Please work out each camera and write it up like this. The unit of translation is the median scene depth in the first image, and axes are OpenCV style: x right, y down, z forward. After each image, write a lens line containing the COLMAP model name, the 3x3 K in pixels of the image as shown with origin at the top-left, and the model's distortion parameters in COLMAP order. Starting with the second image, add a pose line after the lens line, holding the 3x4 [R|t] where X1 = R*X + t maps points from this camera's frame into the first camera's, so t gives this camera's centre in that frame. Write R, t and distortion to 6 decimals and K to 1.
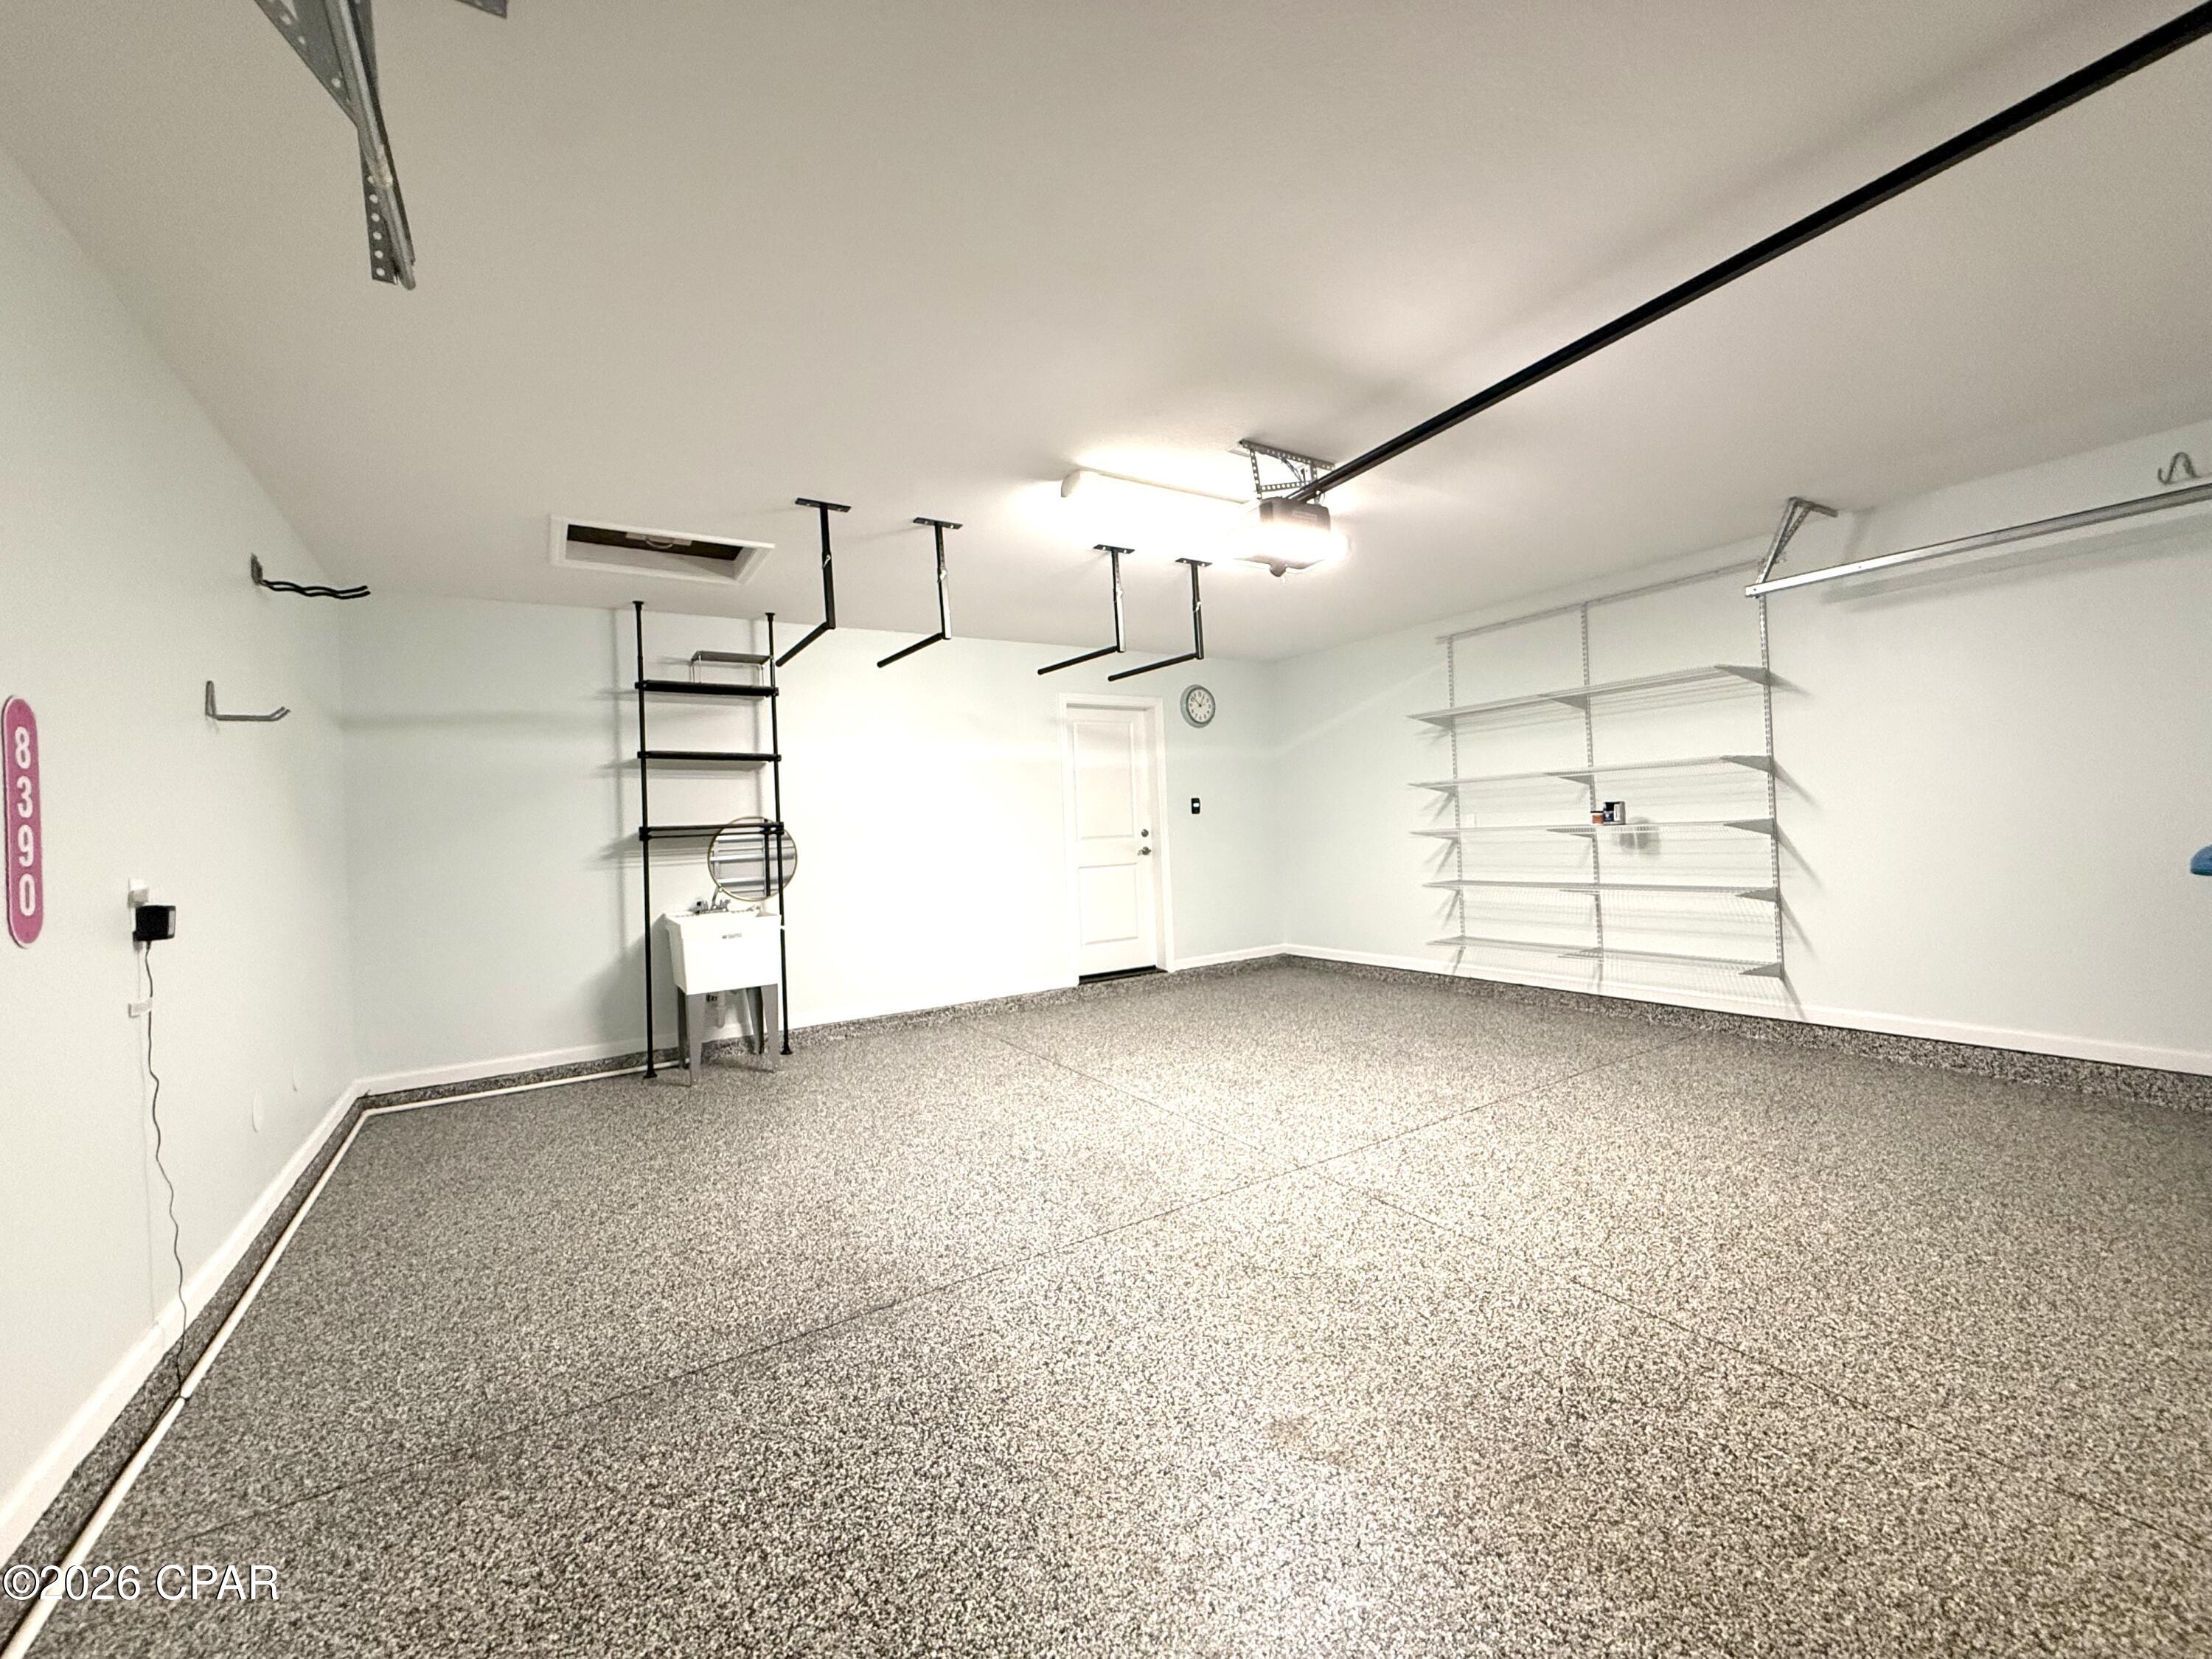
lens RADIAL K [[879.9, 0, 1105.2], [0, 879.9, 824.2], [0, 0, 1]] dist [0.002687, -0.000497]
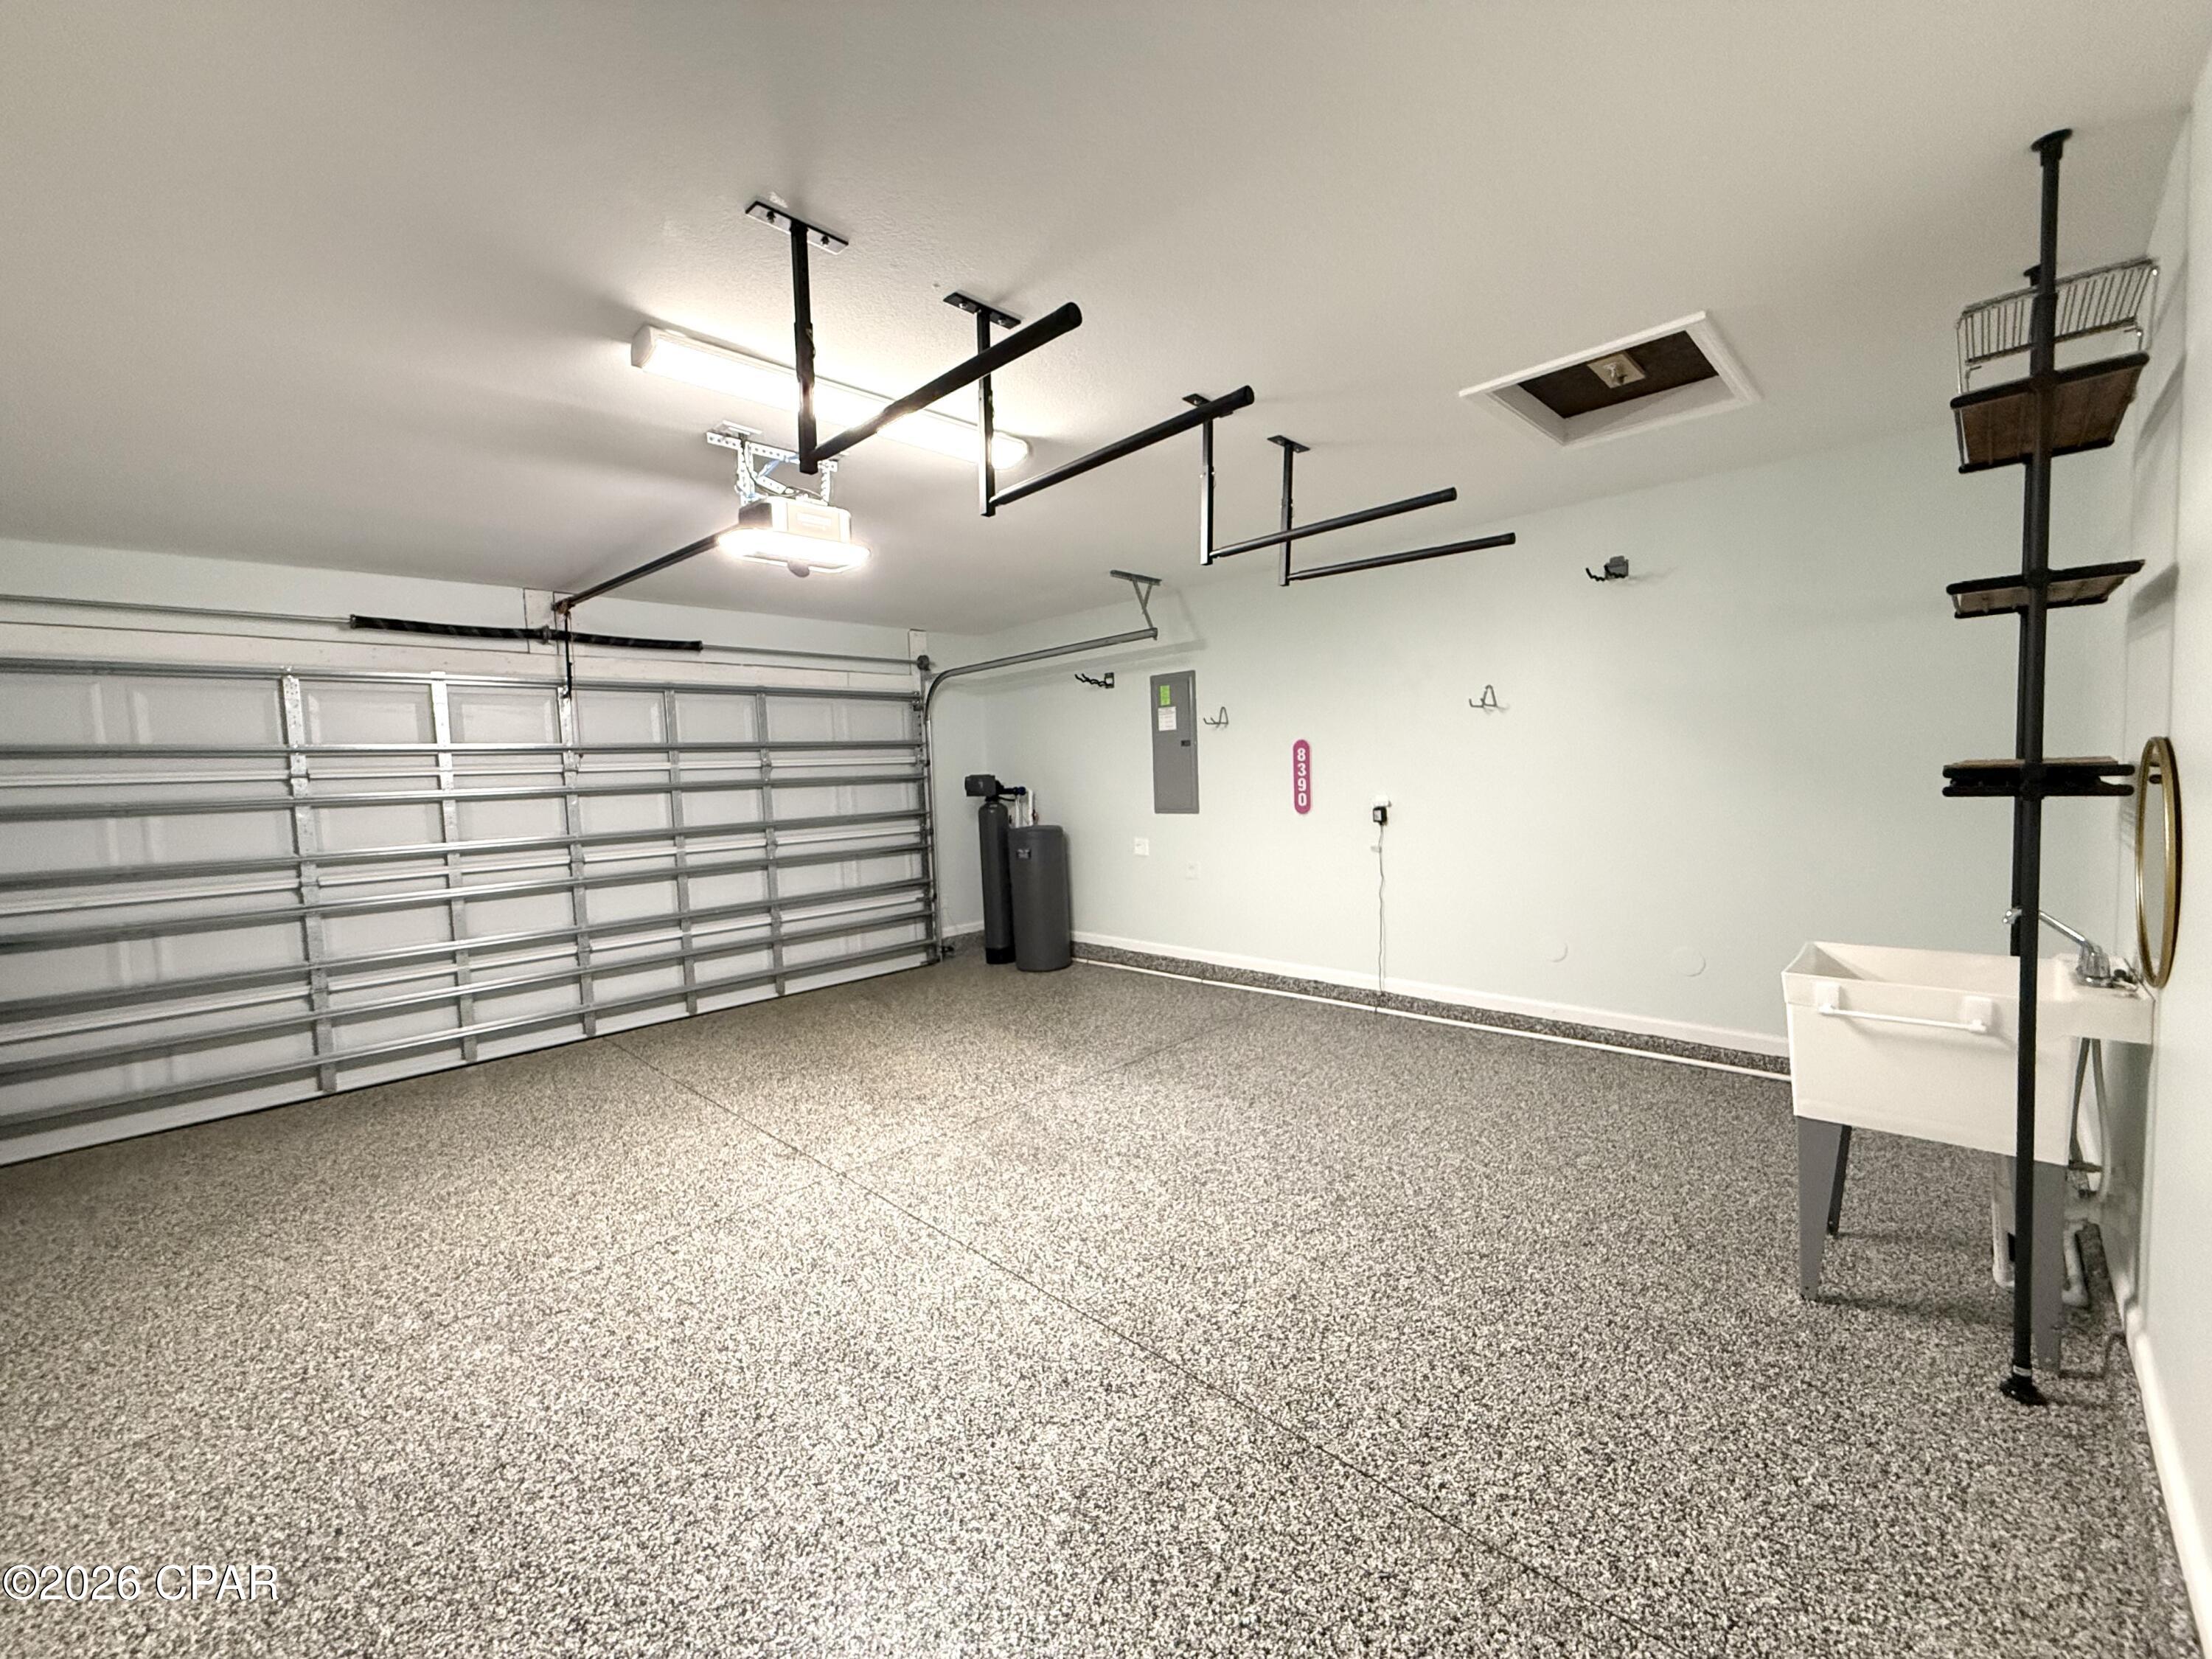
lens RADIAL K [[879.9, 0, 1106.0], [0, 879.9, 827.6], [0, 0, 1]] dist [0.002687, -0.000497]
pose [[-0.971219, 0.096232, -0.217882, 0.111745], [0.083065, 0.994164, 0.068827, -0.053582], [0.223234, 0.048748, -0.973545, 2.081678]]
